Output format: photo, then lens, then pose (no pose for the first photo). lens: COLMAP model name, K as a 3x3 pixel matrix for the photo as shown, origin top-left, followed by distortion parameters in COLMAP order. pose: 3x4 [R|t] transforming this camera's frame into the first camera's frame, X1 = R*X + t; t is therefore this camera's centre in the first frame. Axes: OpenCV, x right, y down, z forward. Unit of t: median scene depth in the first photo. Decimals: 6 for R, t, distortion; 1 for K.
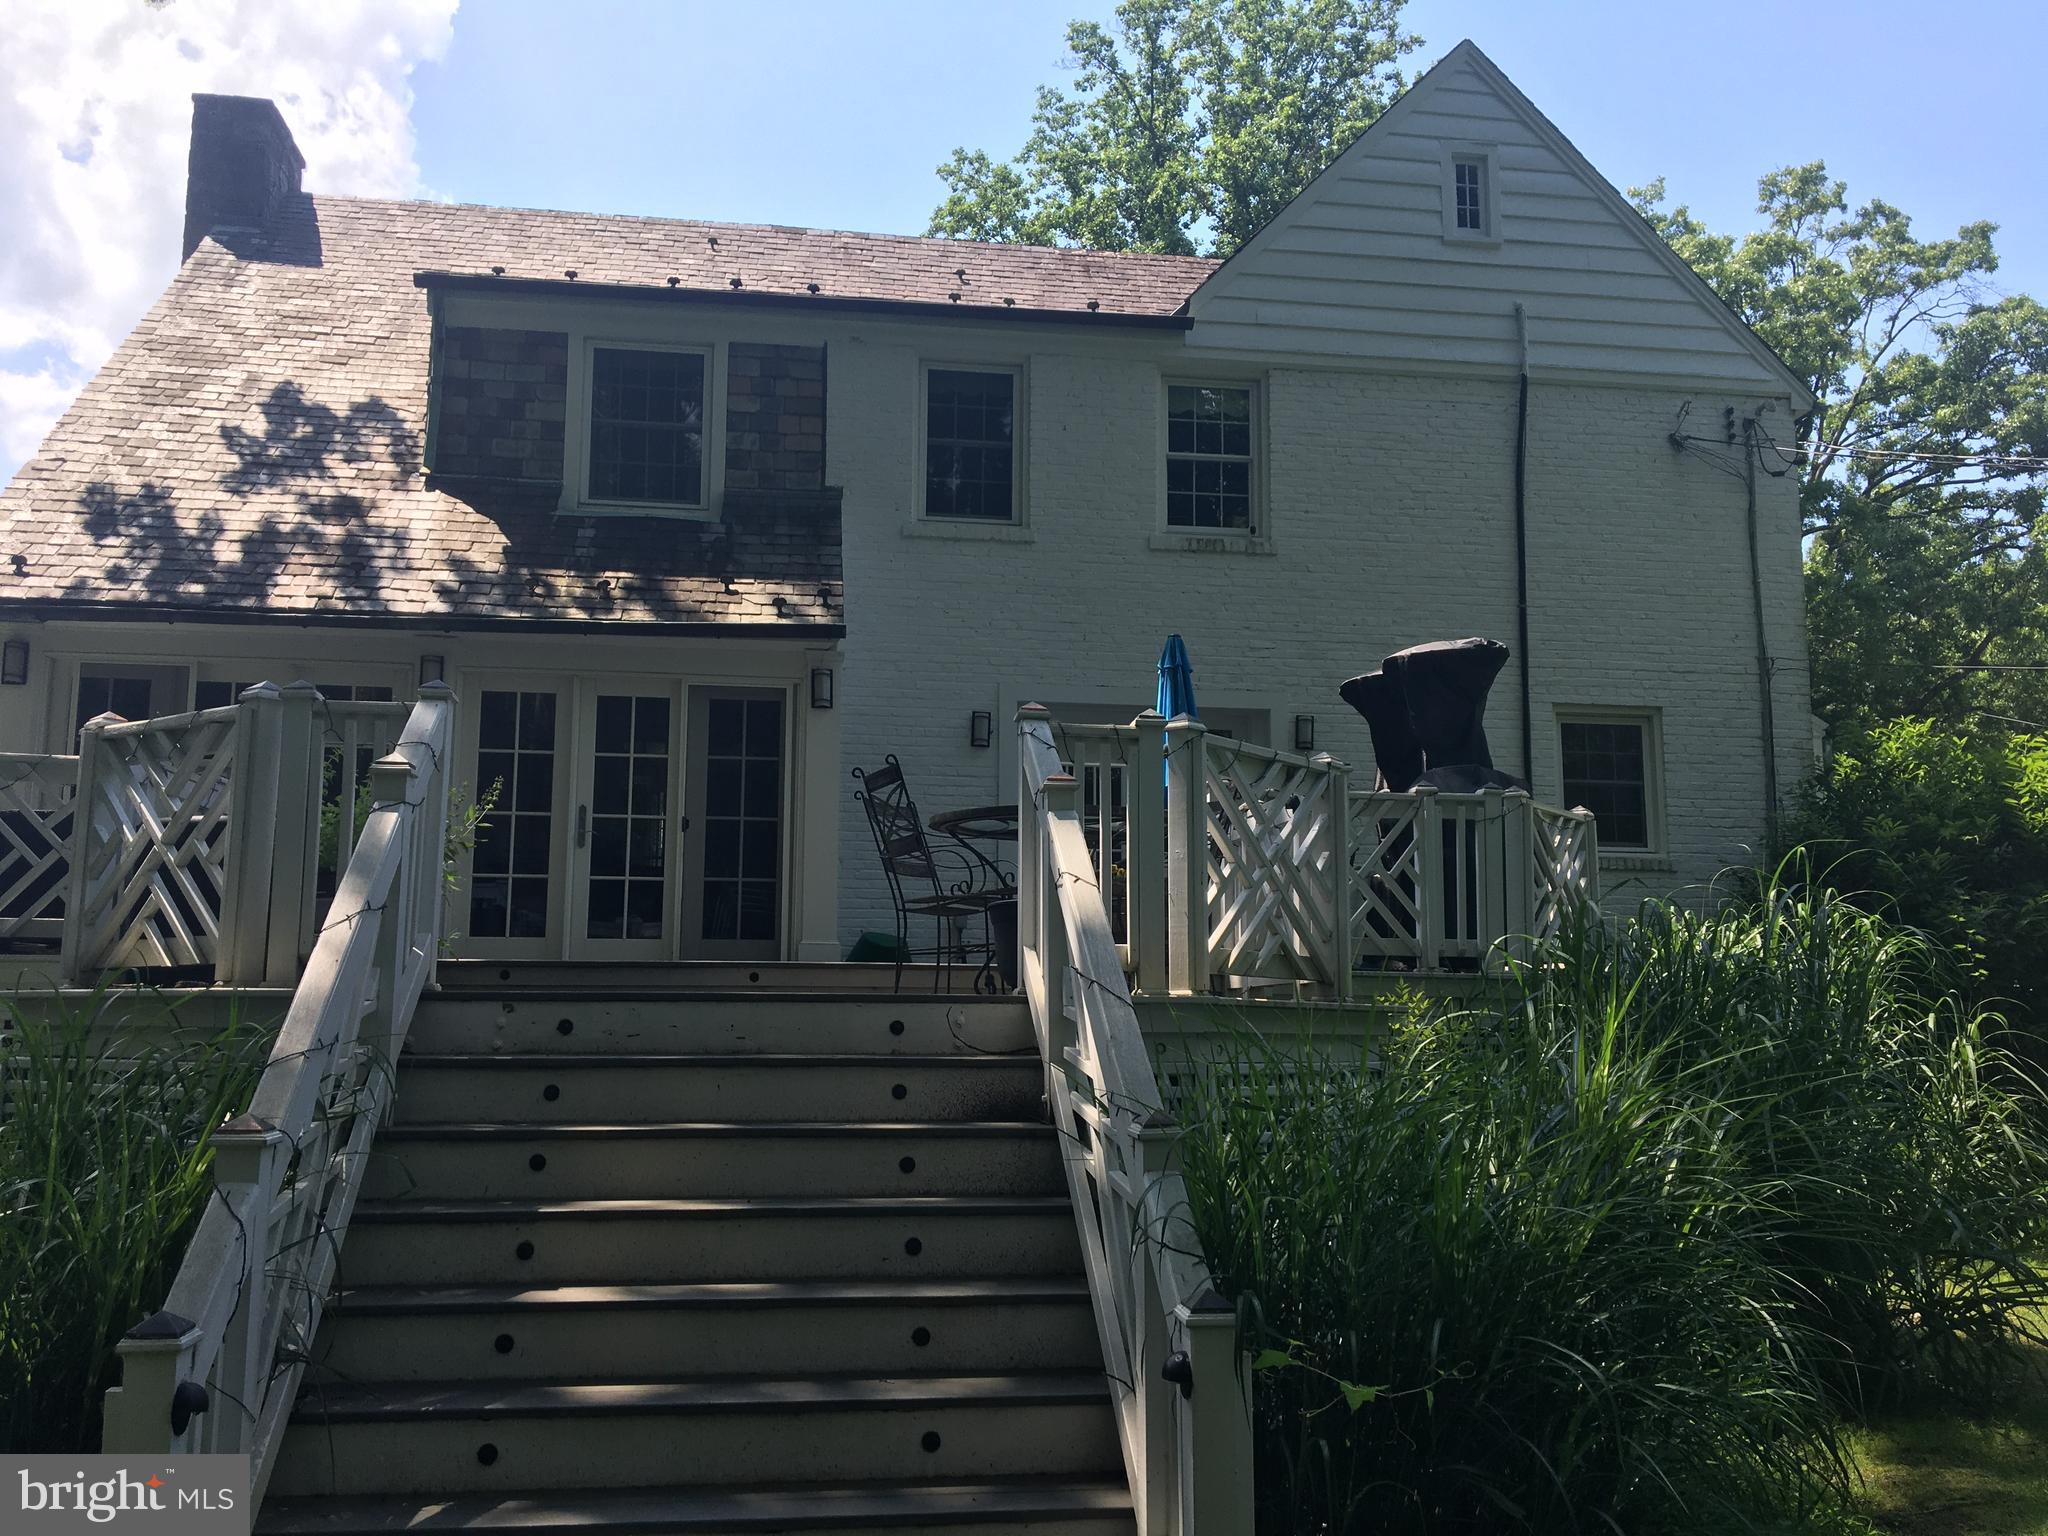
lens RADIAL K [[1706.6, 0, 1024.0], [0, 1706.6, 768.0], [0, 0, 1]] dist [0.056705, -0.088469]
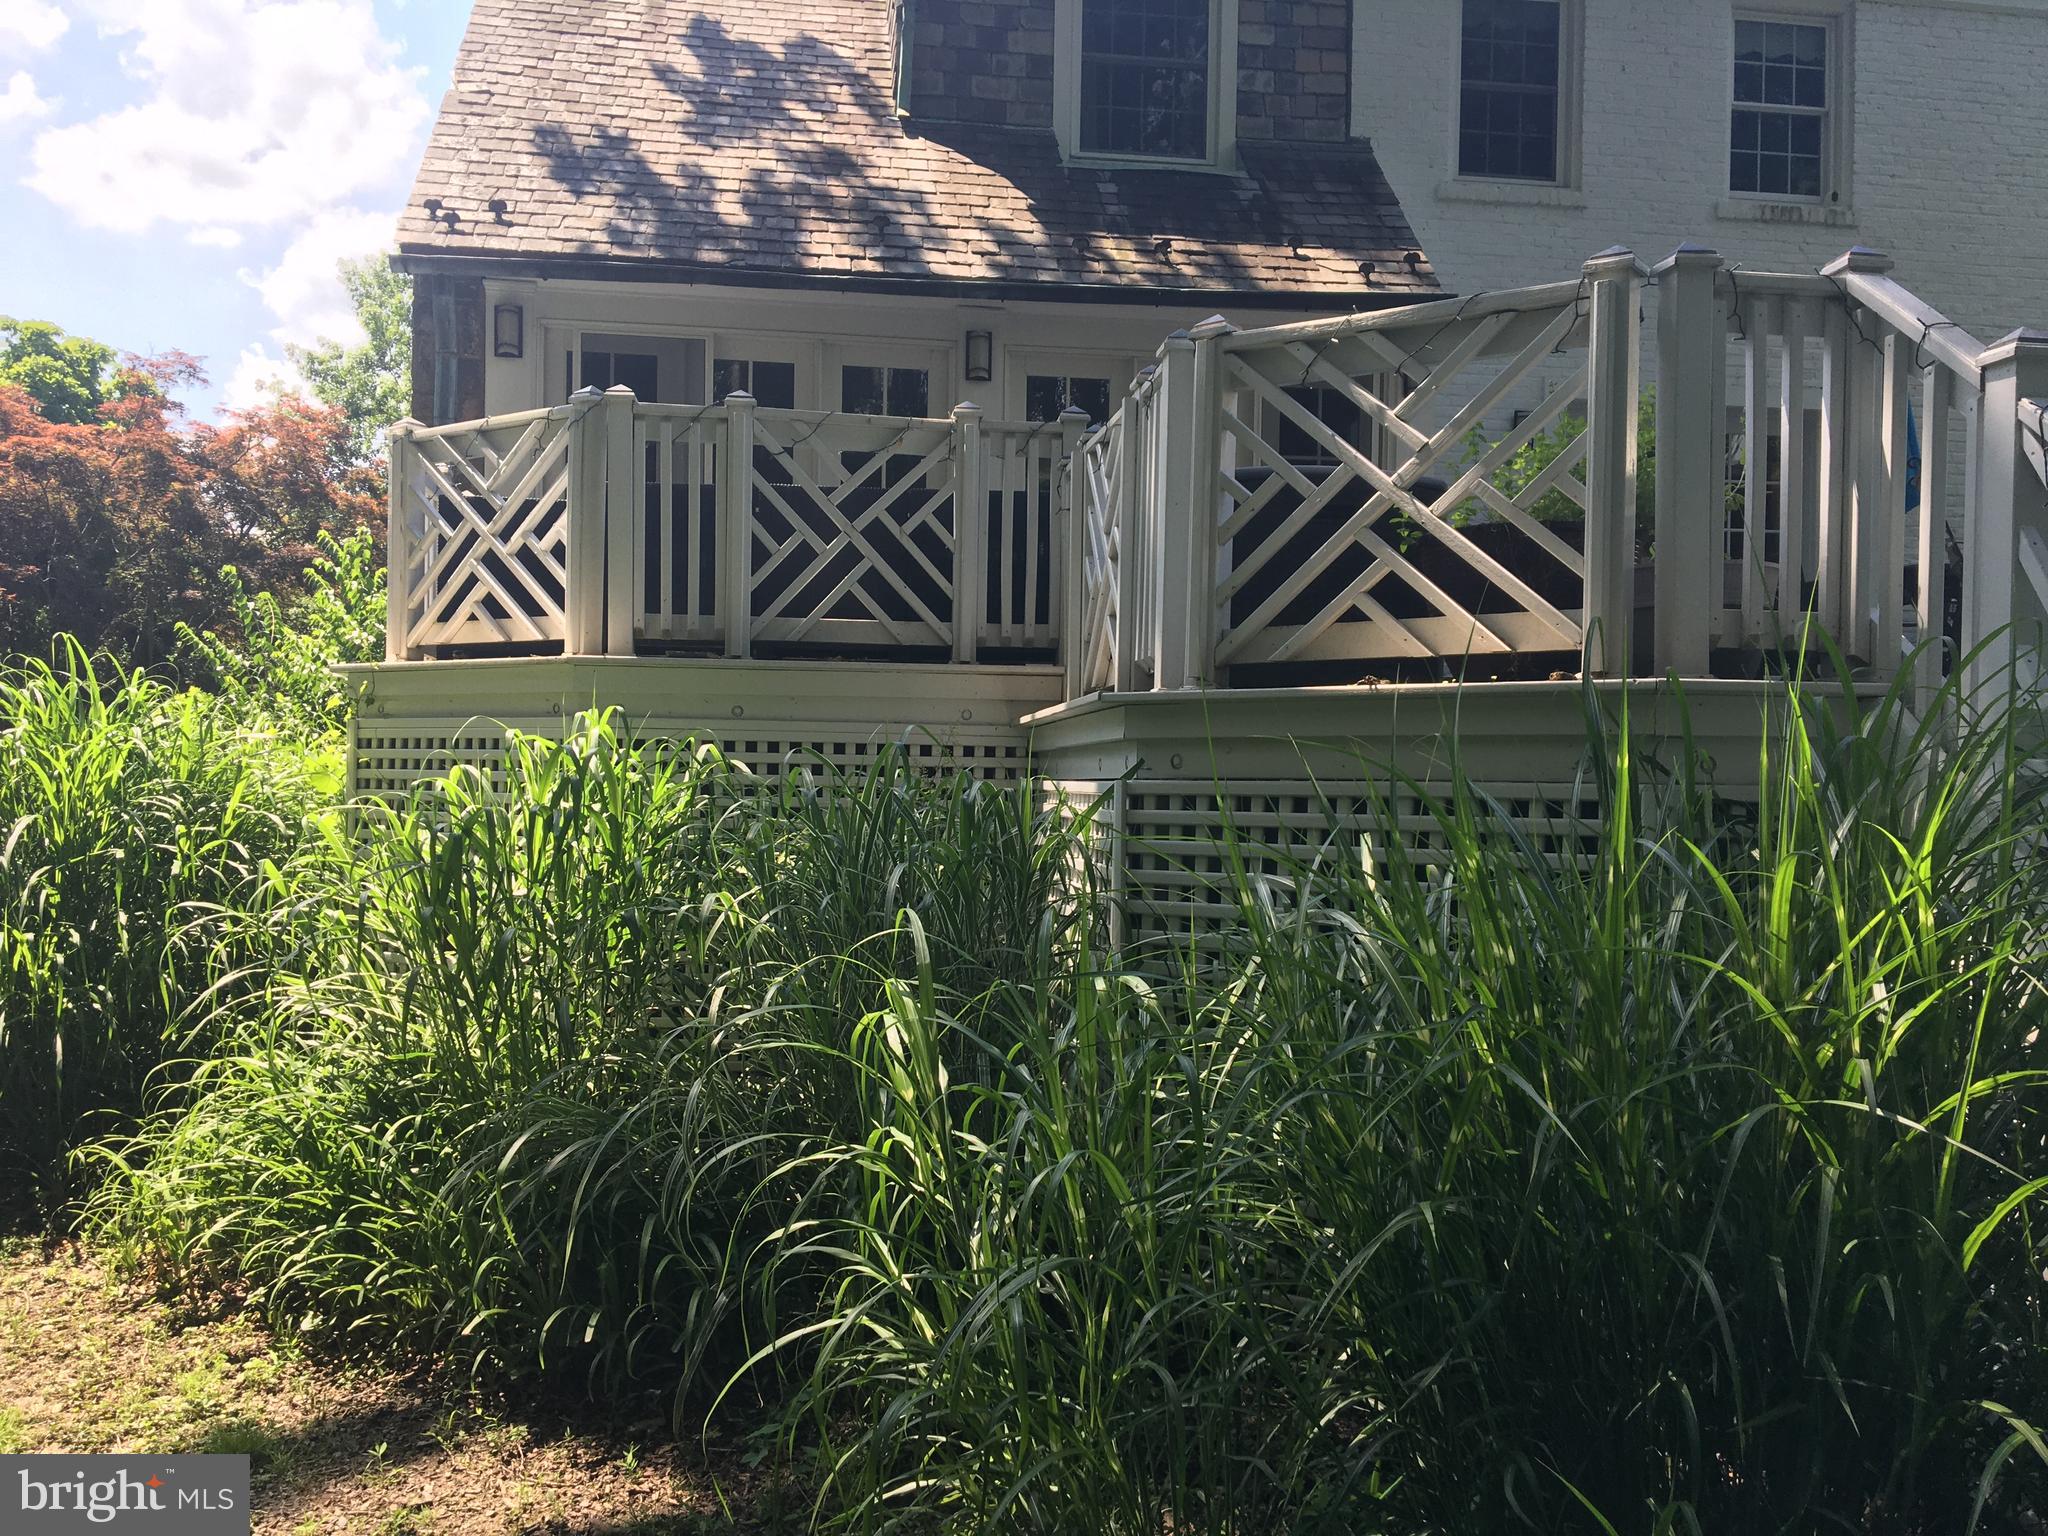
lens RADIAL K [[1700.2, 0, 1007.5], [0, 1700.2, 757.7], [0, 0, 1]] dist [0.064278, -0.102659]
pose [[0.999939, 0.009359, -0.005945, -0.276524], [-0.008454, 0.990482, 0.137381, 0.023732], [0.007174, -0.137322, 0.990500, 0.118129]]
